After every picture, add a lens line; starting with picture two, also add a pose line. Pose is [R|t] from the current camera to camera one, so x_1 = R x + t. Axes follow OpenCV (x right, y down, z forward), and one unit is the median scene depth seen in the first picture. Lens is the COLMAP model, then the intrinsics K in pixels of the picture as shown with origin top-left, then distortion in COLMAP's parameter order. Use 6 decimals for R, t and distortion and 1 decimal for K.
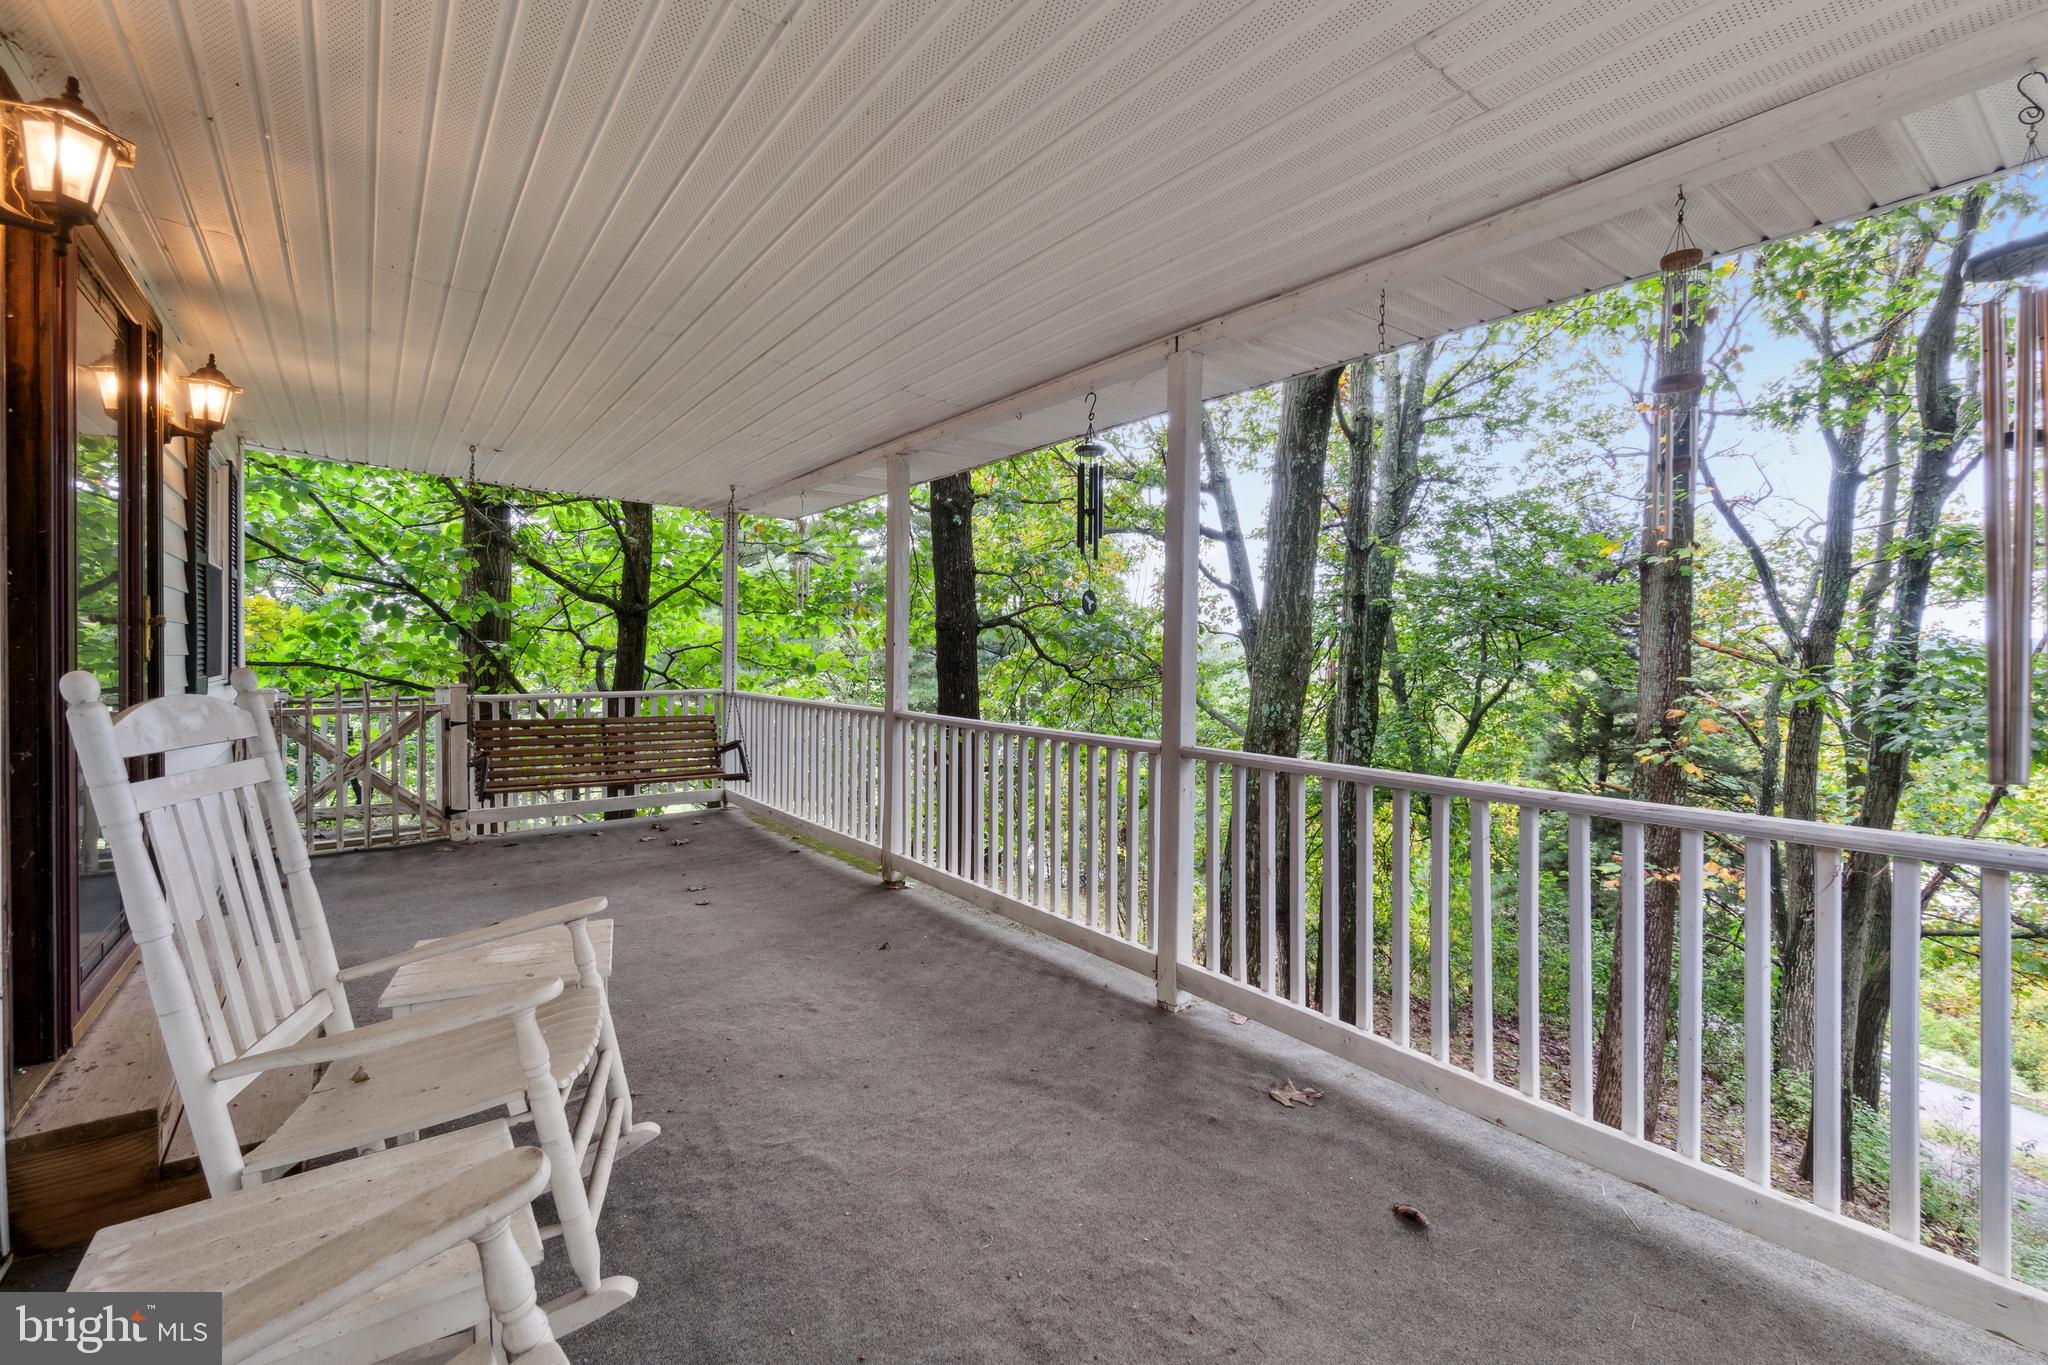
lens RADIAL K [[893.0, 0, 1018.6], [0, 893.0, 670.3], [0, 0, 1]] dist [-0.003665, 0.001908]
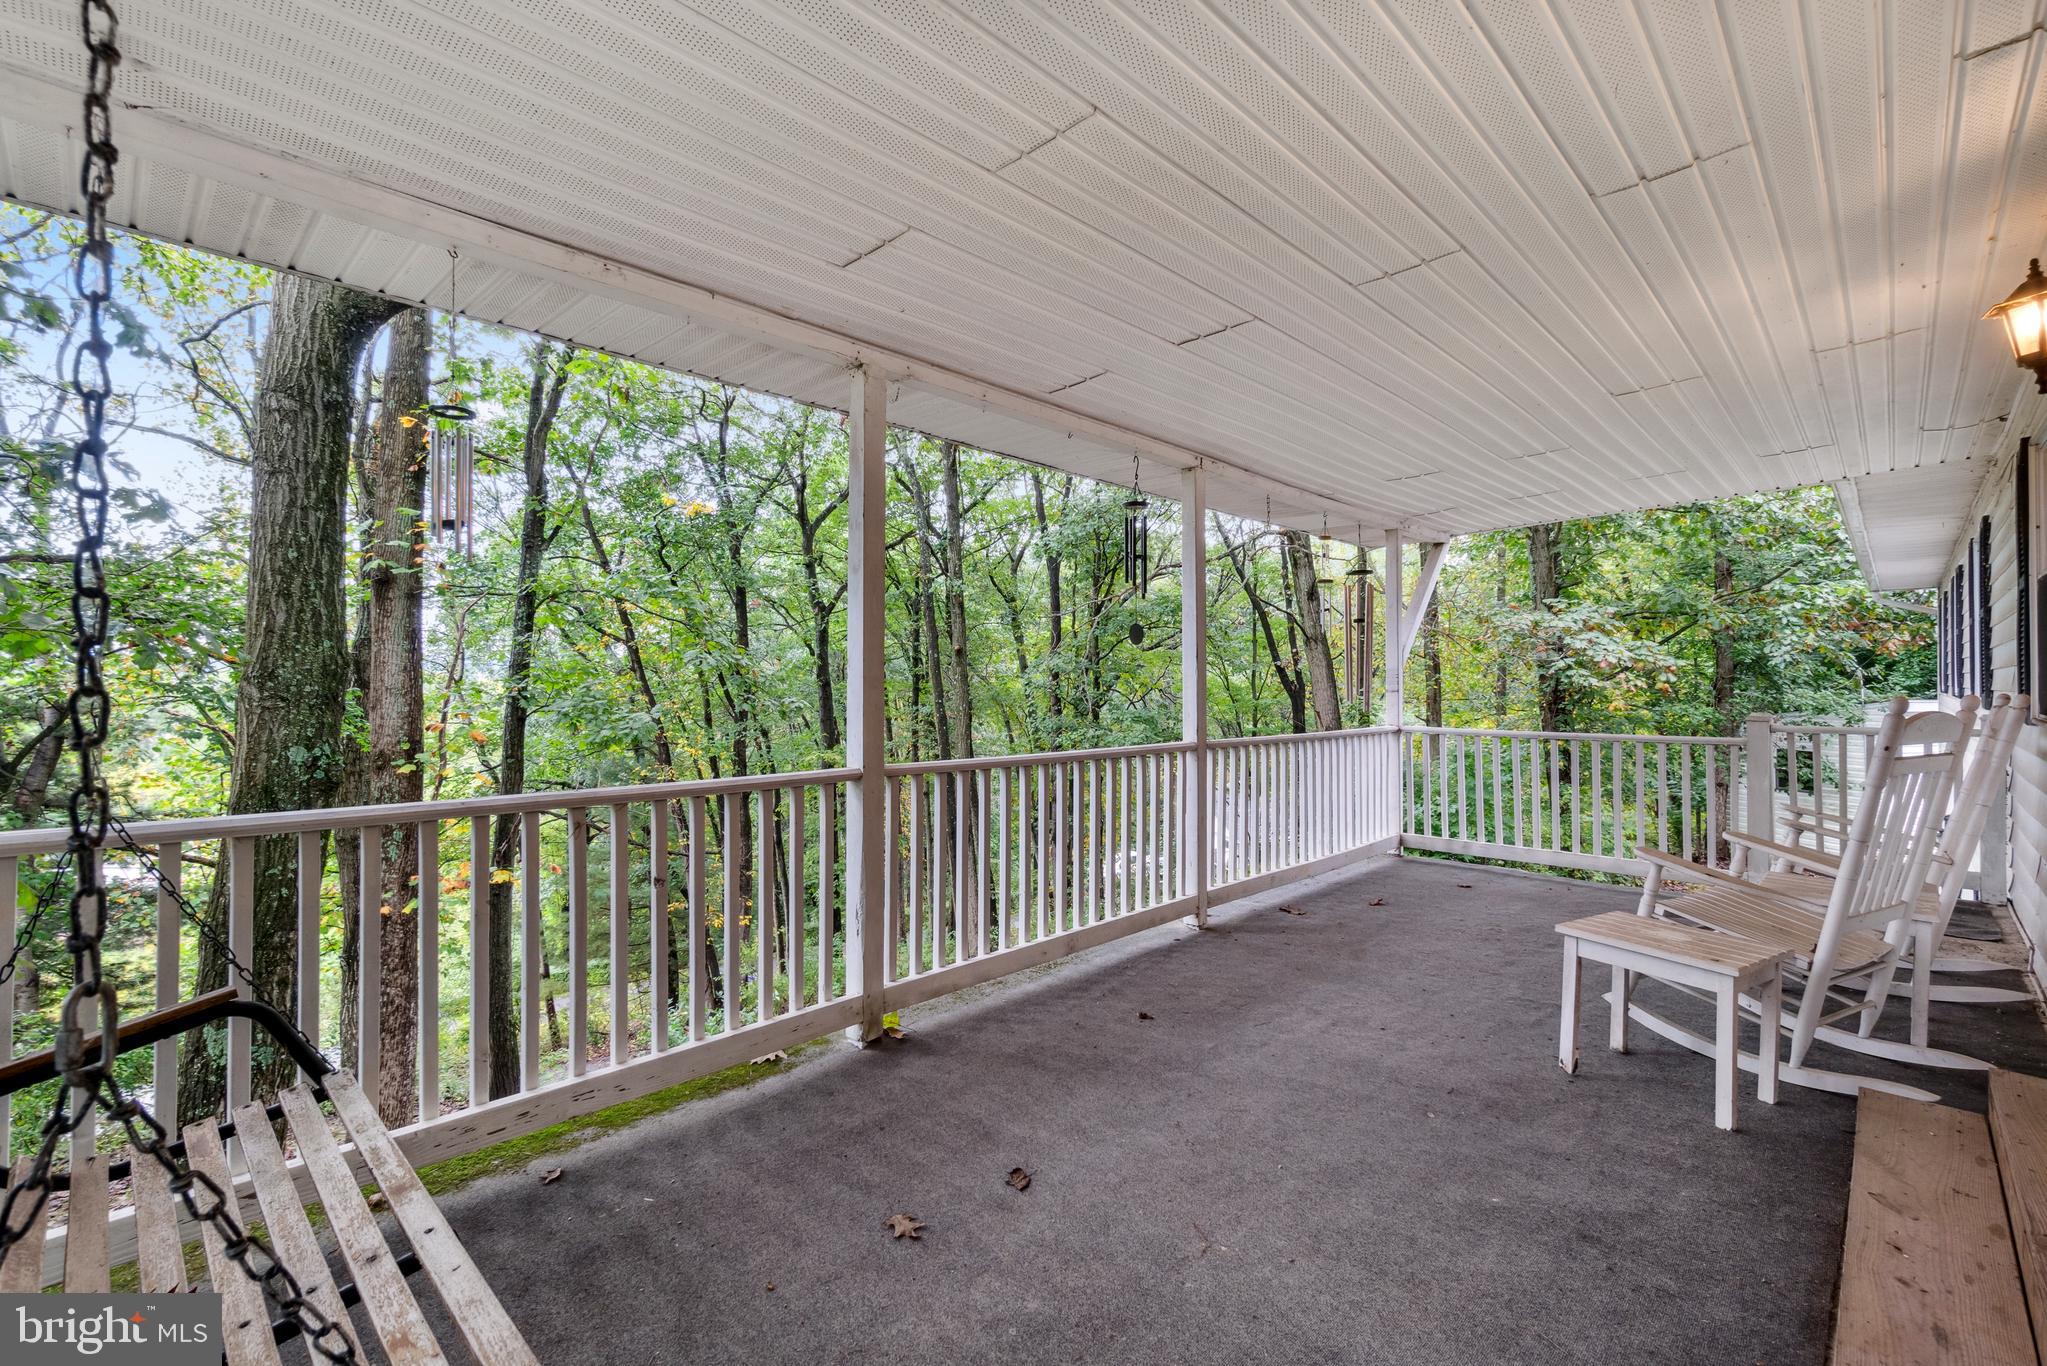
lens RADIAL K [[892.6, 0, 1011.9], [0, 892.6, 666.0], [0, 0, 1]] dist [-0.003665, 0.001908]
pose [[-0.151732, 0.004448, 0.988412, -1.055674], [0.012177, 0.999922, -0.002631, -0.031788], [-0.988347, 0.011637, -0.151775, 1.341492]]
